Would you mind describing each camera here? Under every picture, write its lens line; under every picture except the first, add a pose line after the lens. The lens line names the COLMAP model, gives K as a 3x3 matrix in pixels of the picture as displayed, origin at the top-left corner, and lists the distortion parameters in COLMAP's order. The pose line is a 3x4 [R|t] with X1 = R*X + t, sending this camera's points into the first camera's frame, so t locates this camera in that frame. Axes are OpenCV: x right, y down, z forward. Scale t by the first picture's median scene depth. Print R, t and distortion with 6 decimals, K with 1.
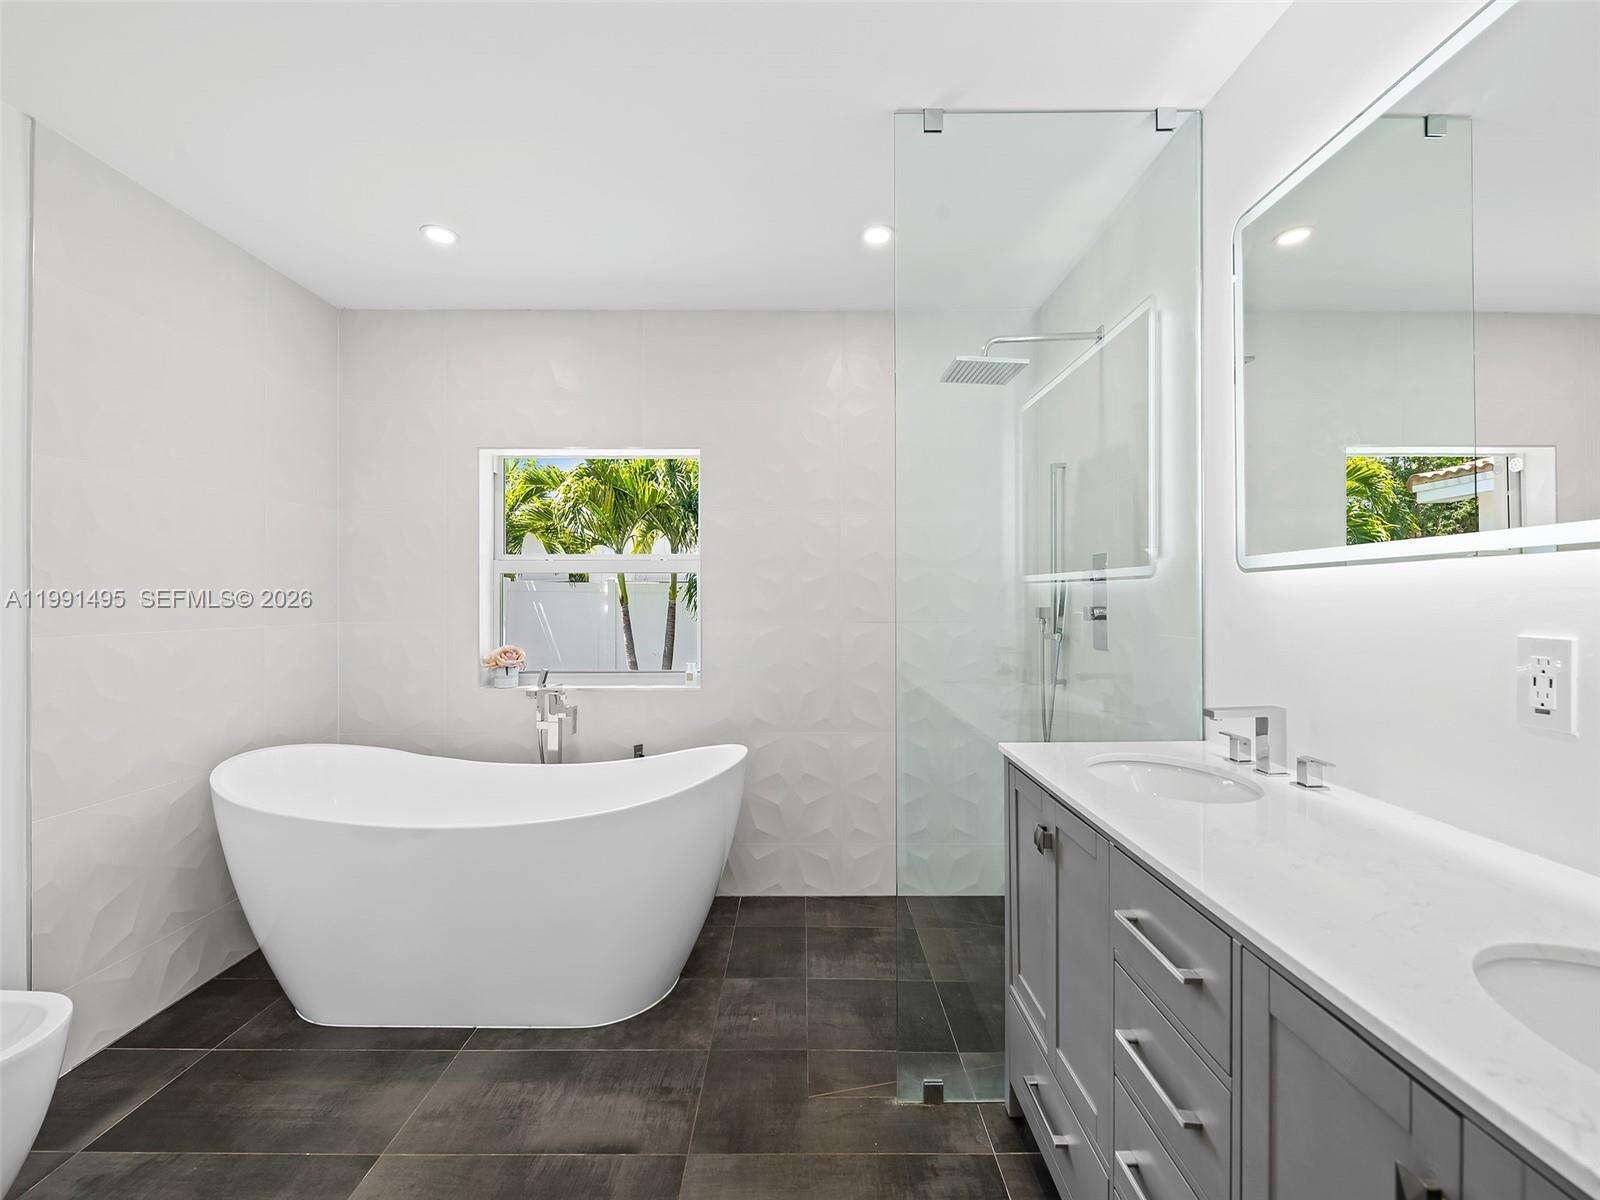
lens RADIAL K [[666.9, 0, 792.3], [0, 666.9, 599.0], [0, 0, 1]] dist [0.001509, -0.002591]
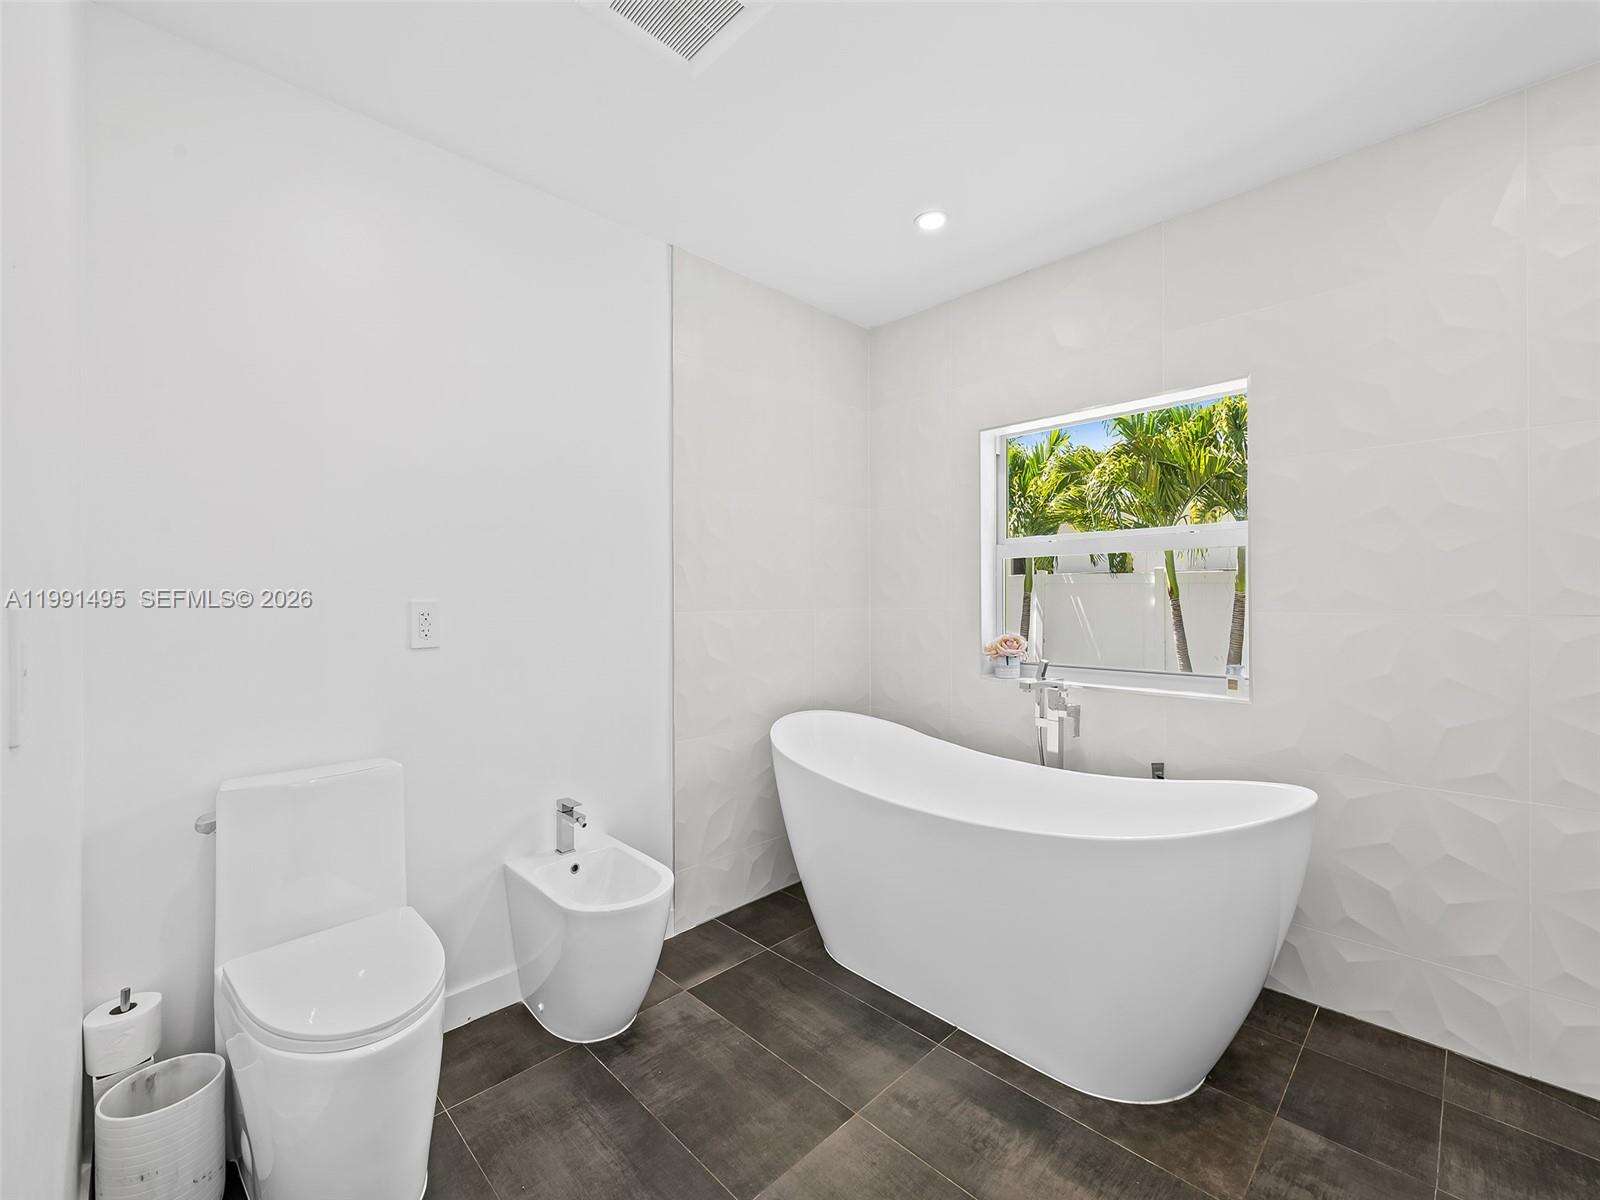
lens RADIAL K [[666.9, 0, 792.3], [0, 666.9, 599.0], [0, 0, 1]] dist [0.001509, -0.002591]
pose [[0.702996, -0.001355, -0.711193, 0.038169], [0.003615, 0.999992, 0.001669, 0.021733], [0.711185, -0.003745, 0.702995, 0.144318]]
